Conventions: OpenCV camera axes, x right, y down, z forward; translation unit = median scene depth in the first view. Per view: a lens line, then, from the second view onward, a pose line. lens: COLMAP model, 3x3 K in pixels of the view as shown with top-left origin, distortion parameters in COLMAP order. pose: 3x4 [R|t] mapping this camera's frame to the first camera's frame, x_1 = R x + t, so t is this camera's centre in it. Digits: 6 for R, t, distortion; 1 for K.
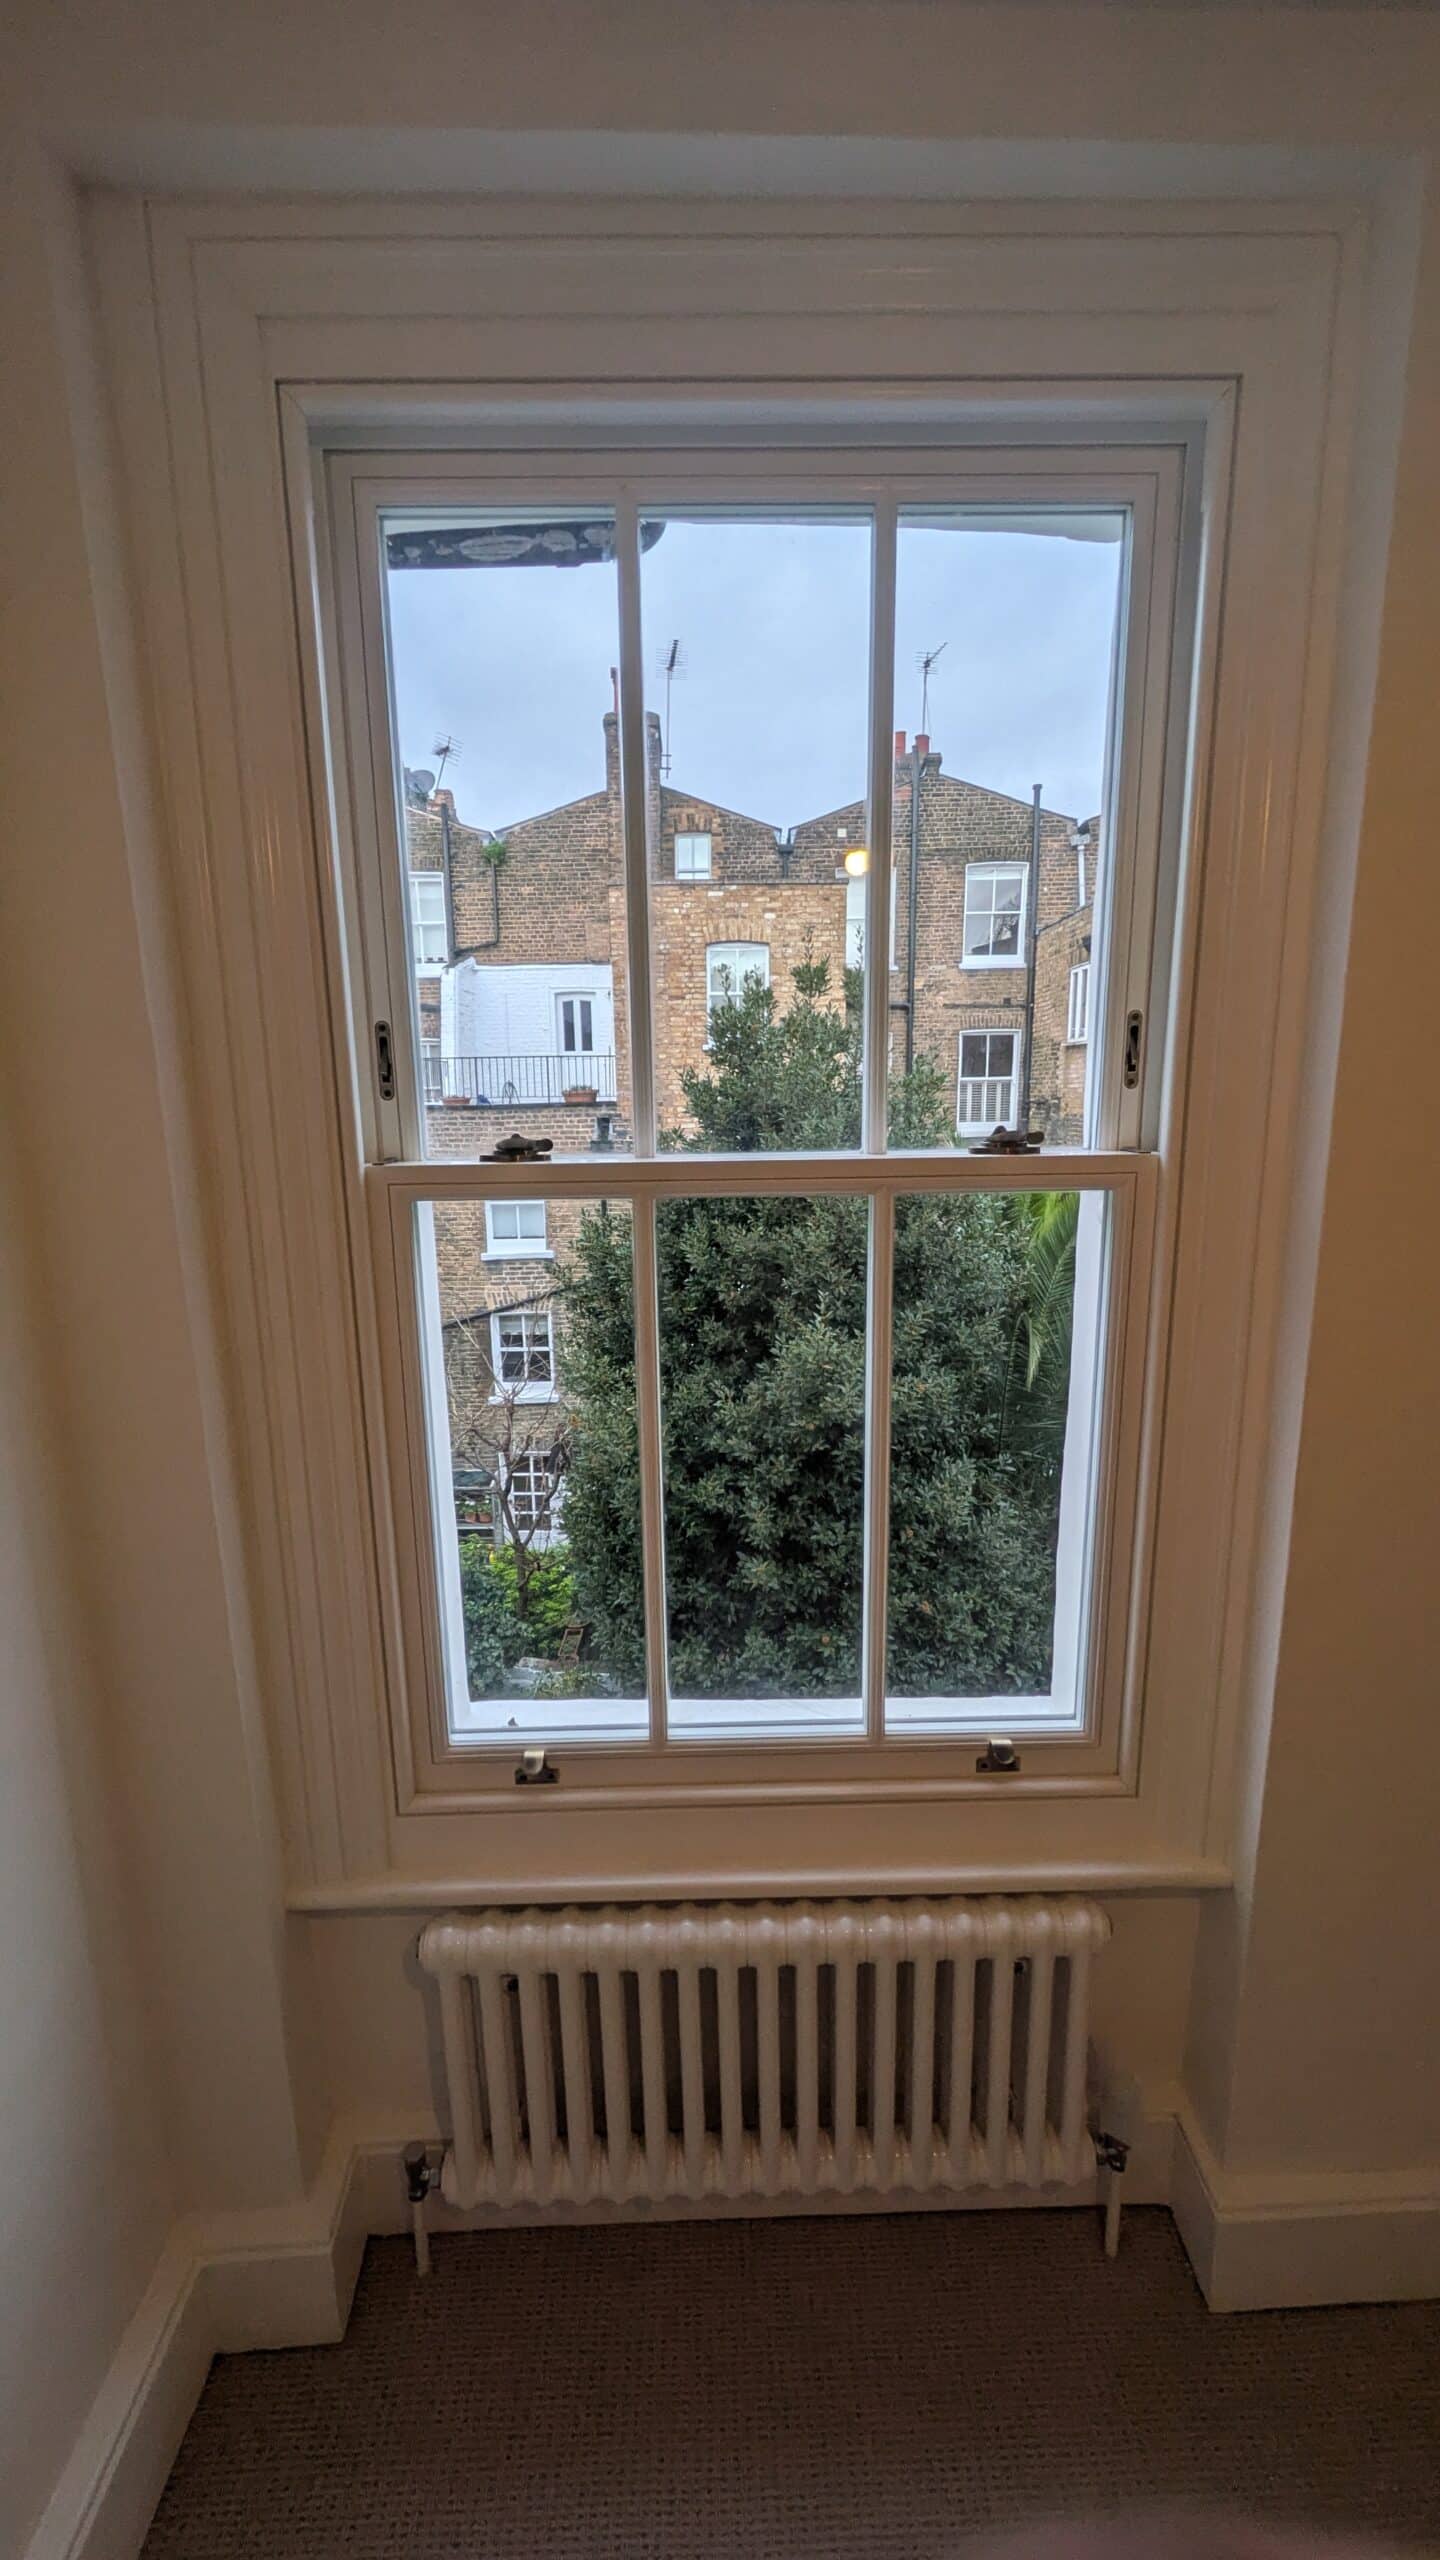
lens RADIAL K [[979.1, 0, 720.0], [0, 979.1, 1280.0], [0, 0, 1]] dist [0.002845, 0.000065]
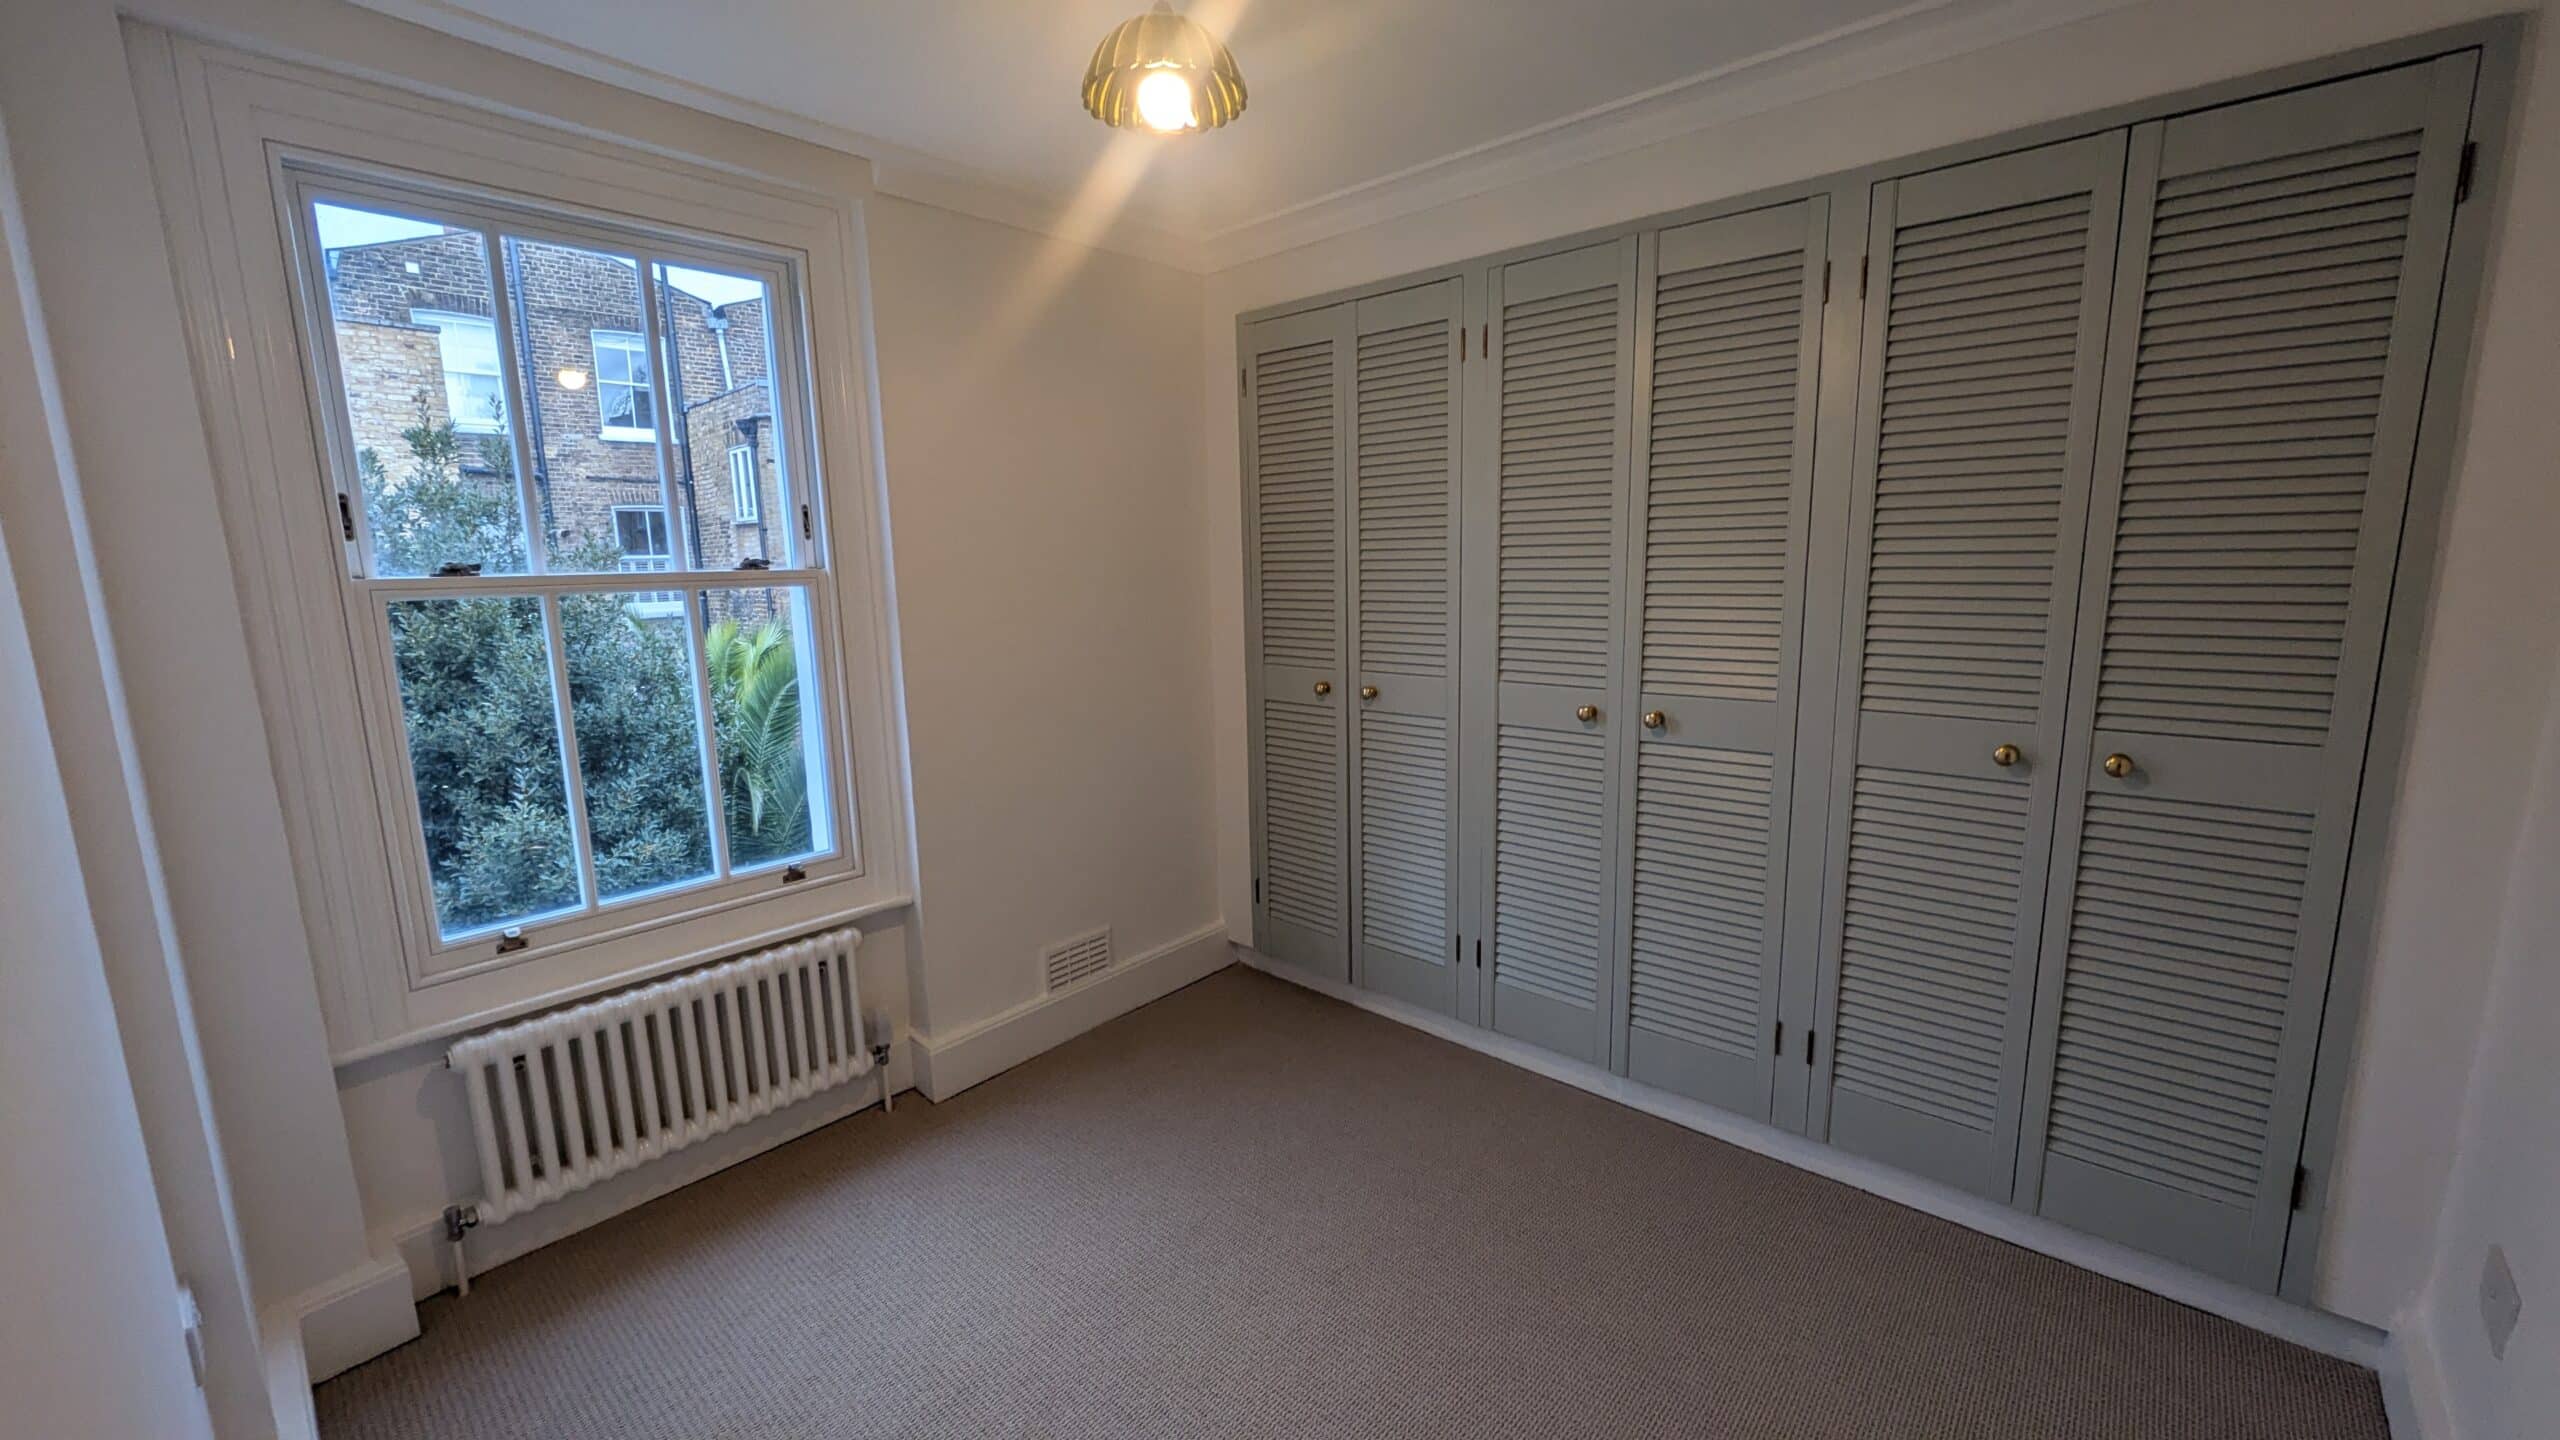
lens RADIAL K [[1009.6, 0, 1263.1], [0, 1009.6, 729.3], [0, 0, 1]] dist [-0.000464, 0.000000]
pose [[0.689240, -0.121622, 0.714253, -0.085313], [0.148210, 0.988632, 0.025322, 0.049985], [-0.709212, 0.088407, 0.699430, -0.198331]]
